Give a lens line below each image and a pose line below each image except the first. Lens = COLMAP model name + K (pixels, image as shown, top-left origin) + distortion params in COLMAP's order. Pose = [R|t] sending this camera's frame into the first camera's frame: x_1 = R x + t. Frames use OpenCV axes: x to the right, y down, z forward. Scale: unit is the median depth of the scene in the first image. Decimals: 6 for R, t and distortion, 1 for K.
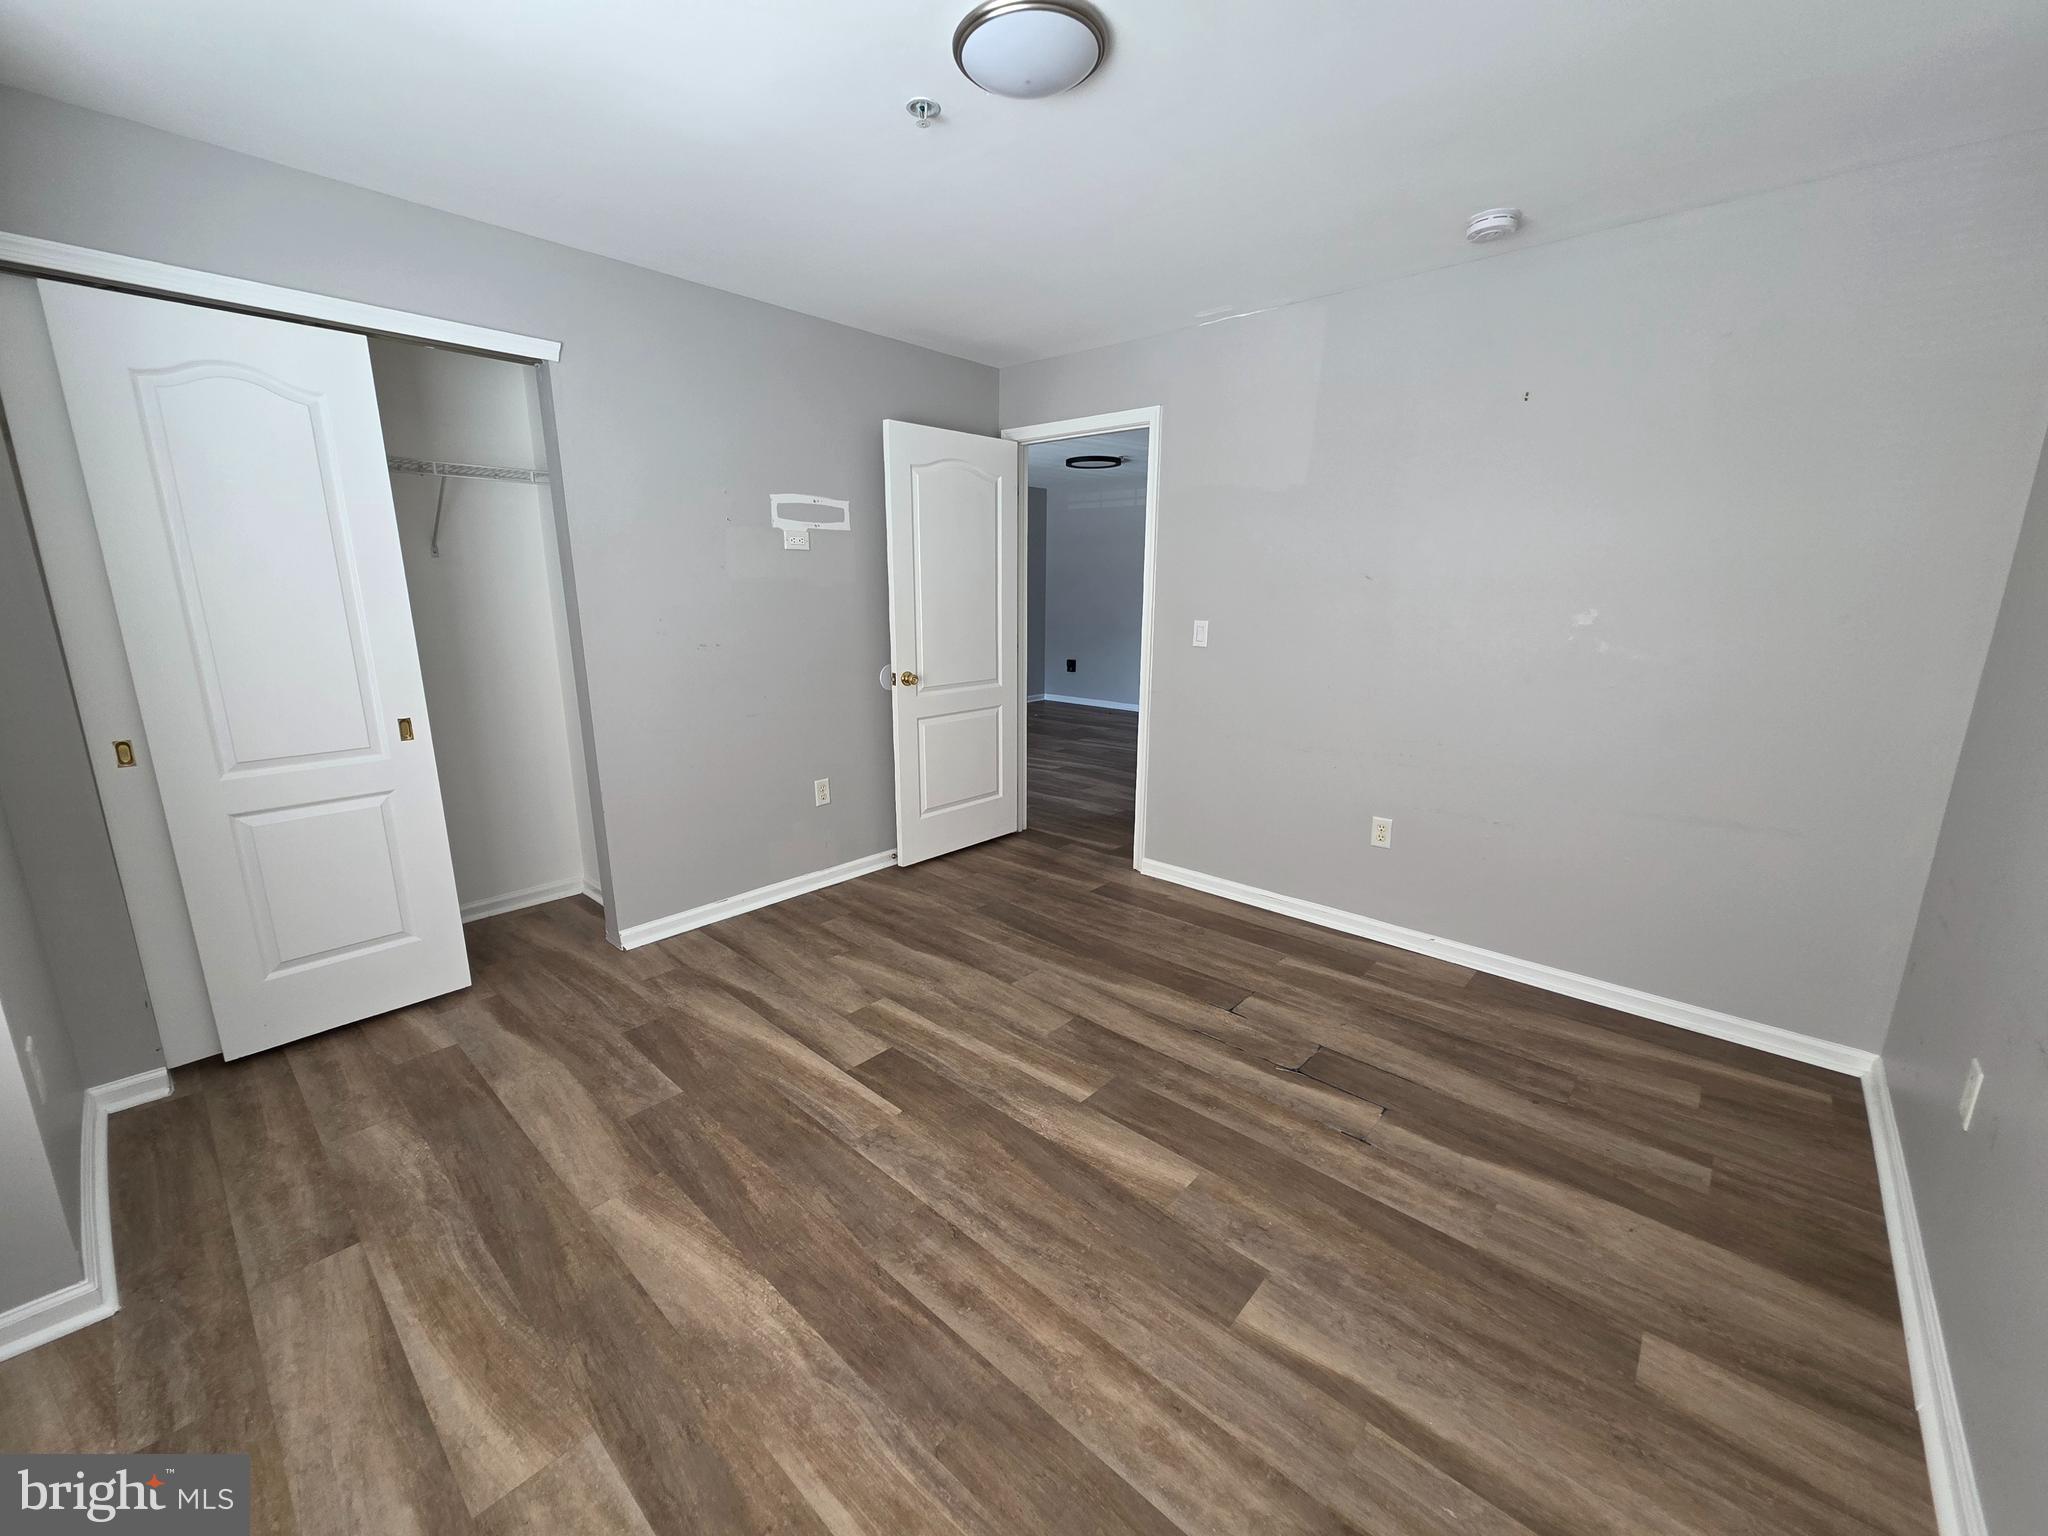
lens RADIAL K [[811.9, 0, 1023.0], [0, 811.9, 766.2], [0, 0, 1]] dist [0.004473, -0.000128]
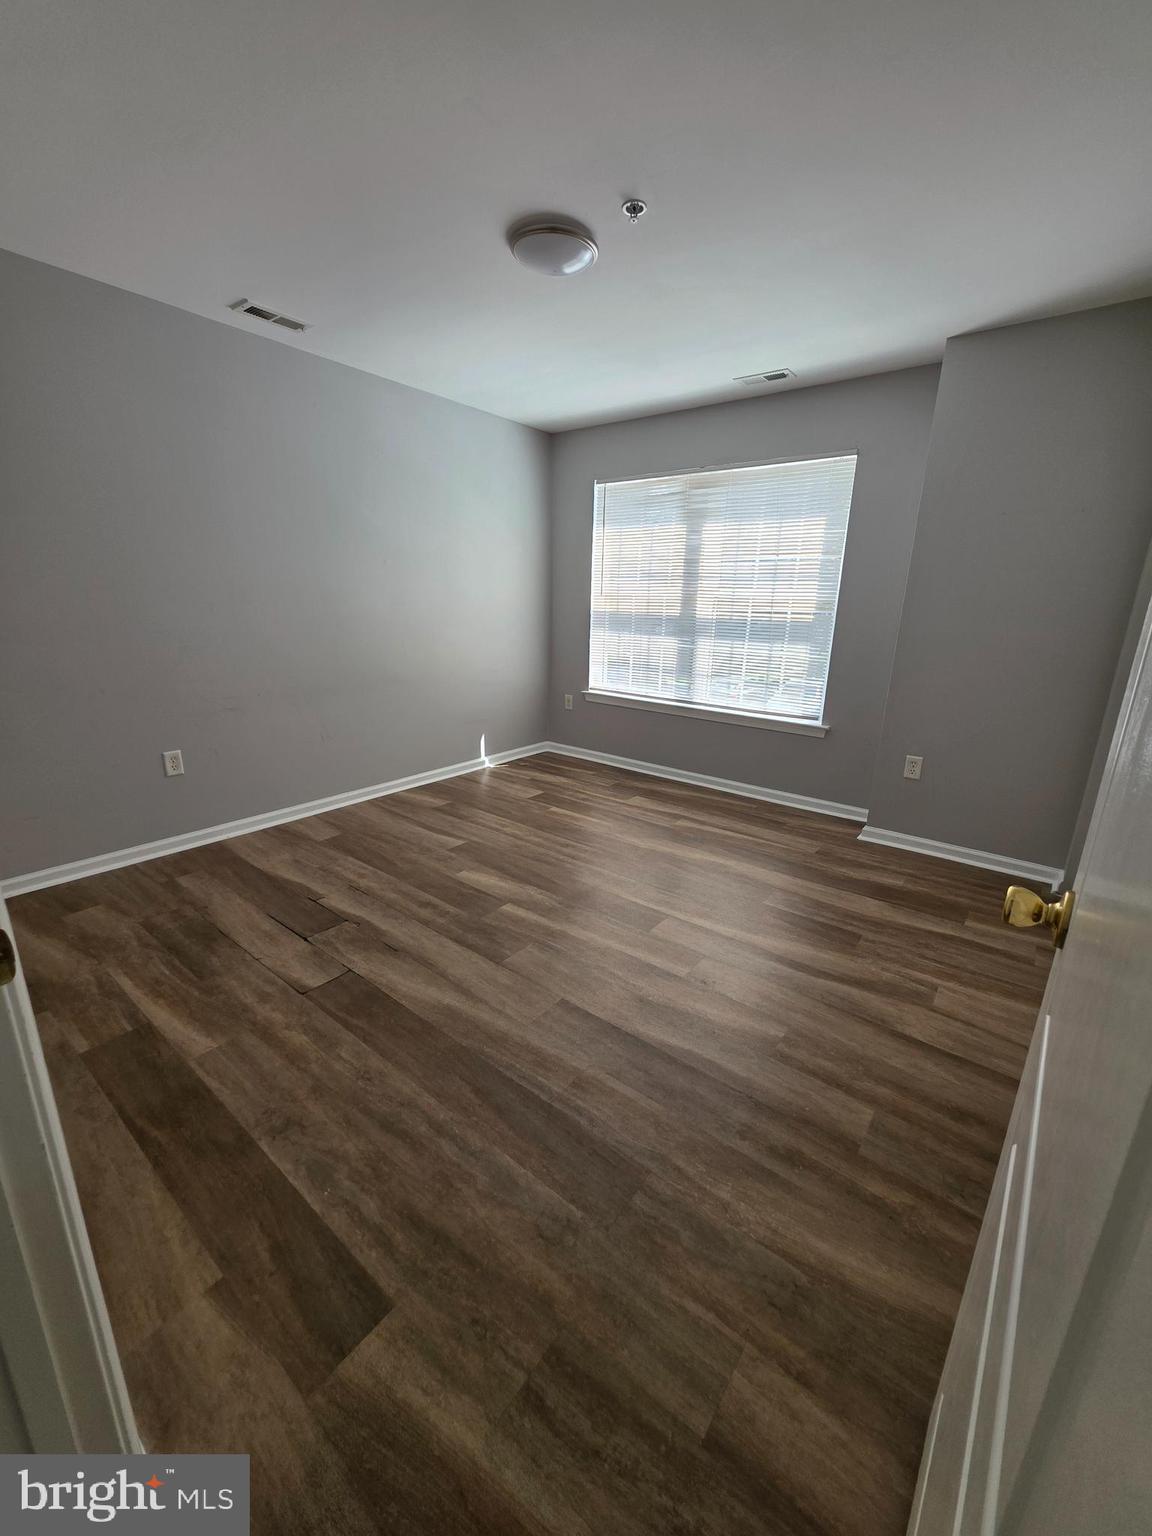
lens RADIAL K [[608.9, 0, 577.6], [0, 608.9, 764.5], [0, 0, 1]] dist [0.004473, -0.000128]
pose [[-0.997496, -0.009598, -0.070066, 0.021807], [-0.041958, 0.877858, 0.477079, -0.345583], [0.056929, 0.478824, -0.876063, 1.695831]]
